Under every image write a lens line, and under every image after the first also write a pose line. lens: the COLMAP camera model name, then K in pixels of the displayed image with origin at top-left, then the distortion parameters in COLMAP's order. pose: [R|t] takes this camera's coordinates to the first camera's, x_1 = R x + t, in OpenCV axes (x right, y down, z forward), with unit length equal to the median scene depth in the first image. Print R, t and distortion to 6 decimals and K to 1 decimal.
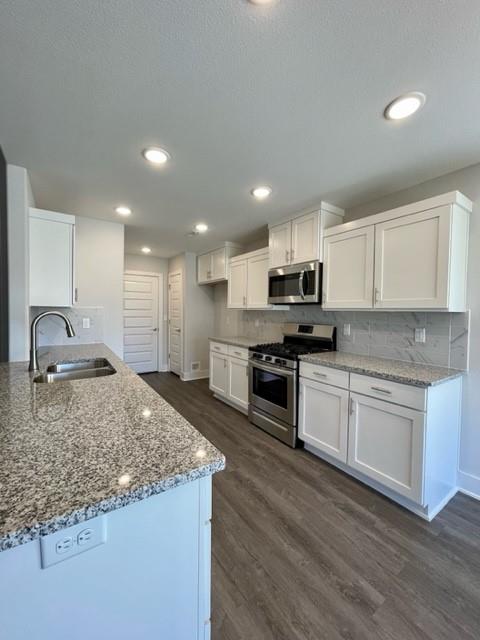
lens RADIAL K [[256.6, 0, 238.1], [0, 256.6, 318.9], [0, 0, 1]] dist [-0.001098, -0.001217]
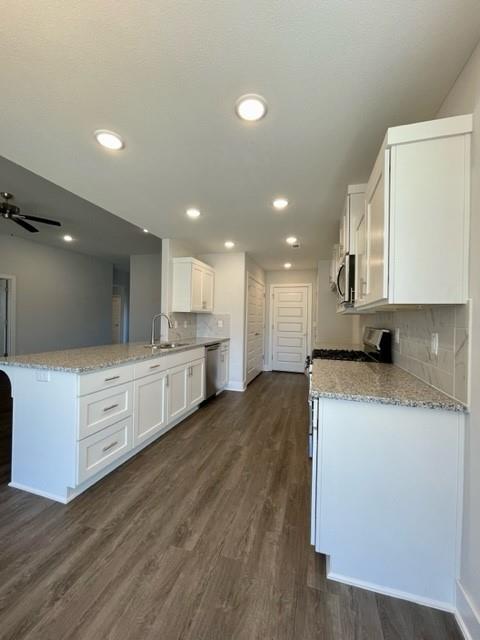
lens RADIAL K [[256.6, 0, 239.5], [0, 256.6, 318.9], [0, 0, 1]] dist [-0.001098, -0.001217]
pose [[0.632158, -0.000306, -0.774839, 1.042873], [-0.034443, 0.999000, -0.028496, 0.044098], [0.774073, 0.044702, 0.631516, 0.249362]]
